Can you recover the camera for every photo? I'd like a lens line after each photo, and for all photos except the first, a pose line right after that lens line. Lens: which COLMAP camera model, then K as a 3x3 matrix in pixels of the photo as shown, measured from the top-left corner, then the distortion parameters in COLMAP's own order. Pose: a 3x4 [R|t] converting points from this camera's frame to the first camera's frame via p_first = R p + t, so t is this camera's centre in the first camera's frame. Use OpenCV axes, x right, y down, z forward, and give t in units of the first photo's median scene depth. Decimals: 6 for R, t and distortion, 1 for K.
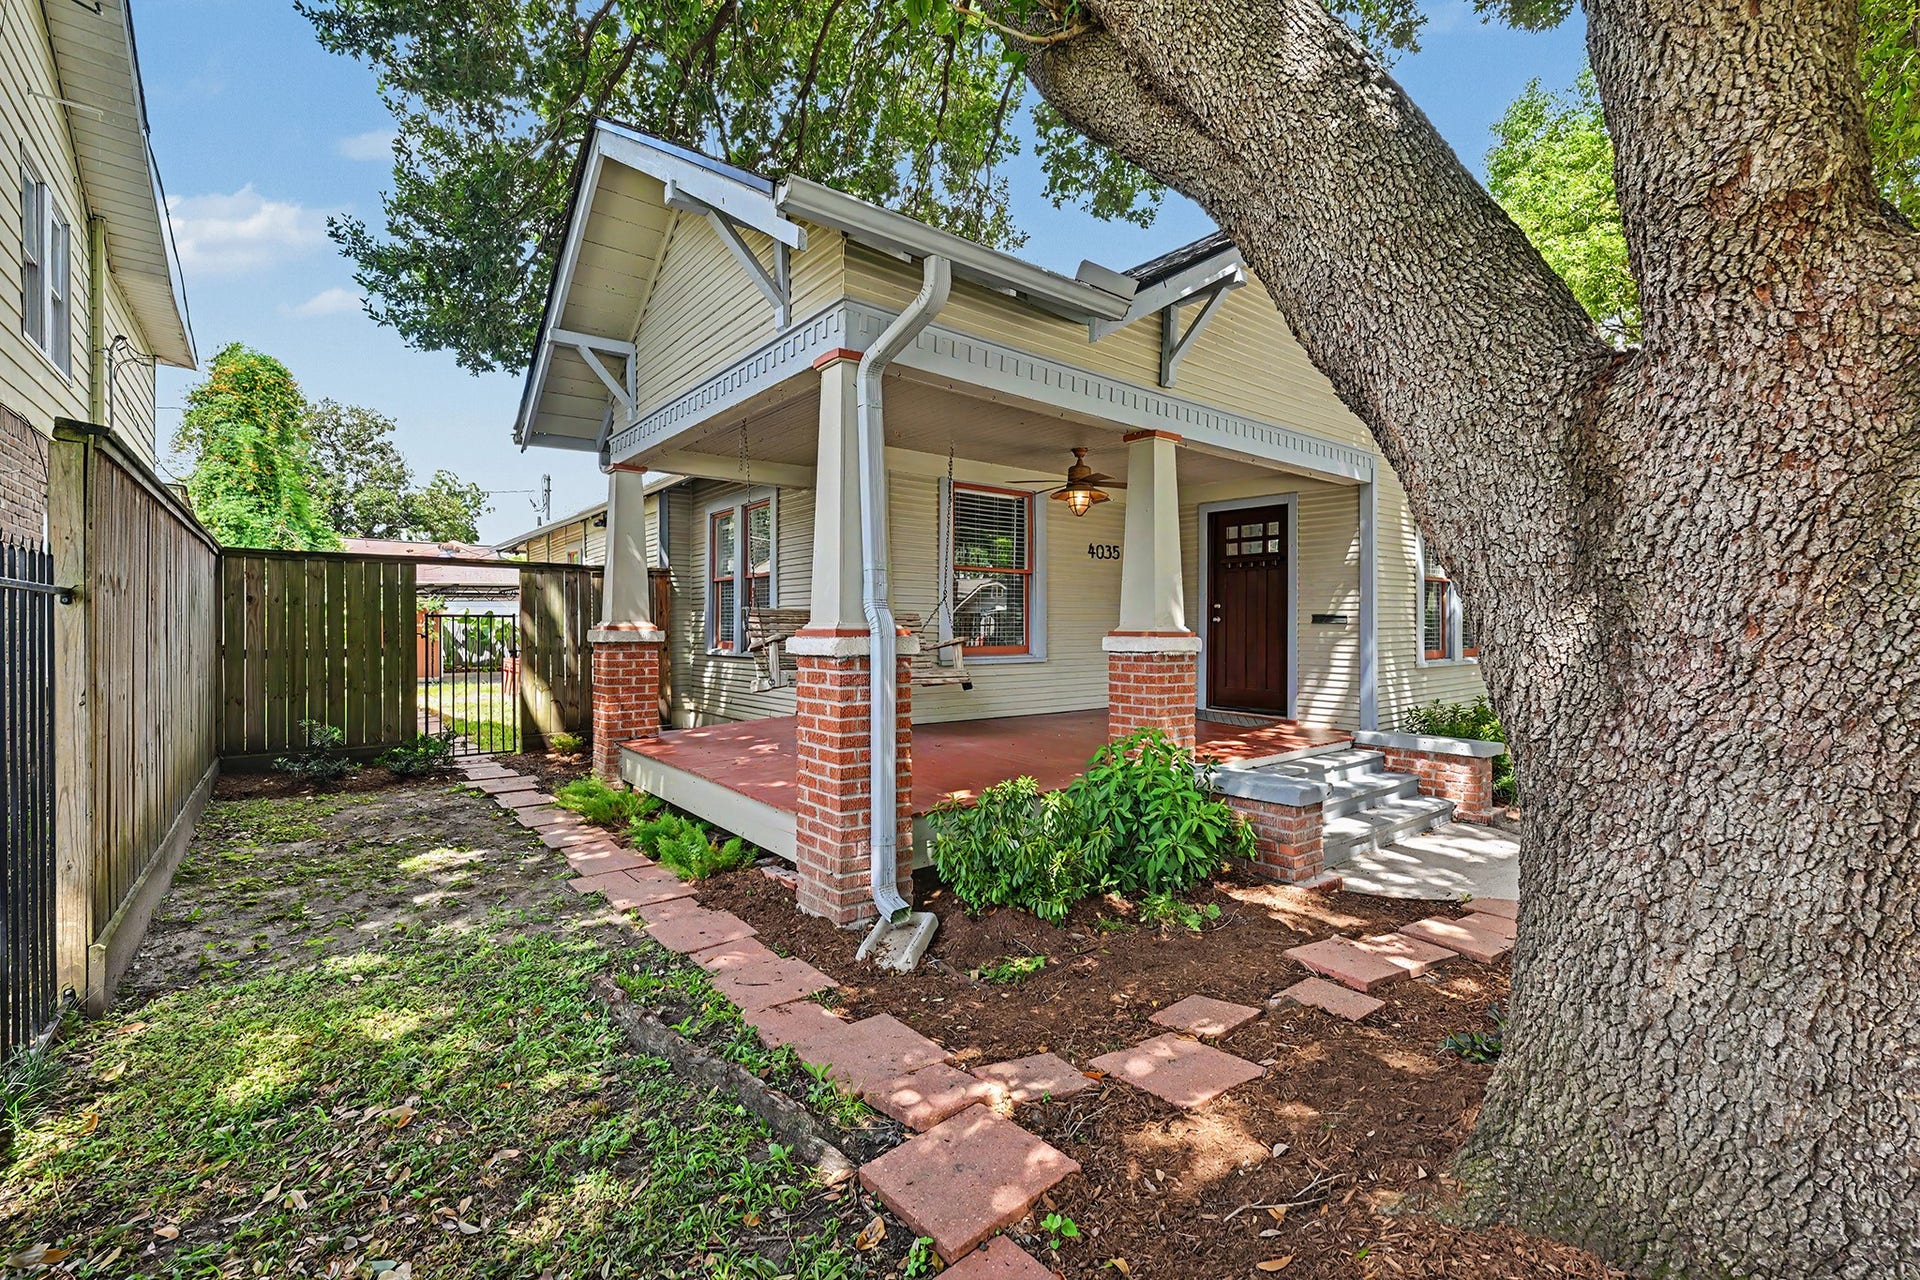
lens RADIAL K [[808.2, 0, 947.5], [0, 808.2, 627.7], [0, 0, 1]] dist [-0.001947, -0.000234]
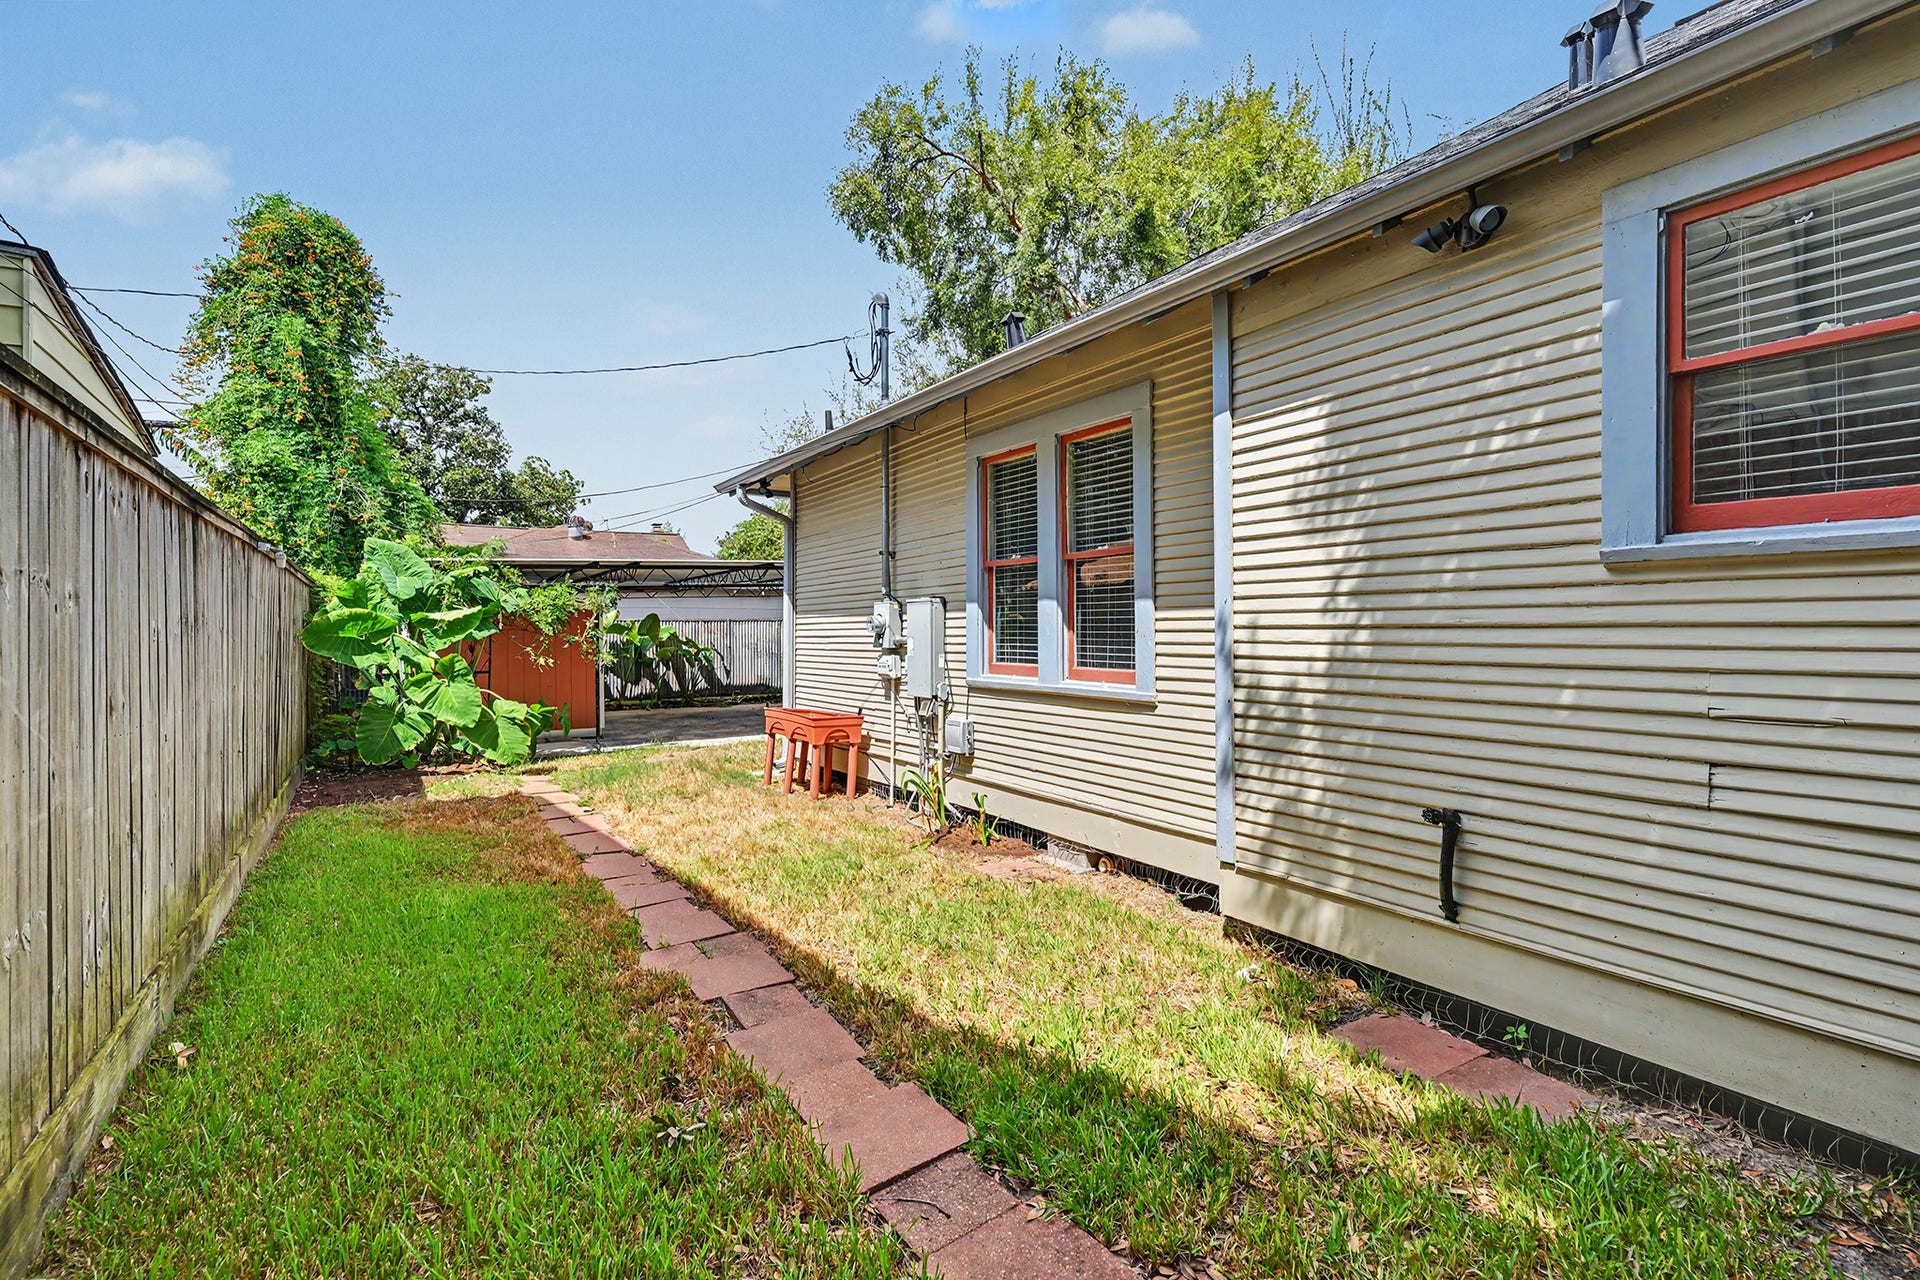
lens RADIAL K [[910.5, 0, 960.0], [0, 910.5, 640.0], [0, 0, 1]] dist [-0.000584, -0.000071]
pose [[0.993513, -0.003315, -0.113675, -0.243456], [0.004039, 0.999973, 0.006134, -0.003747], [0.113651, -0.006554, 0.993499, 0.314305]]
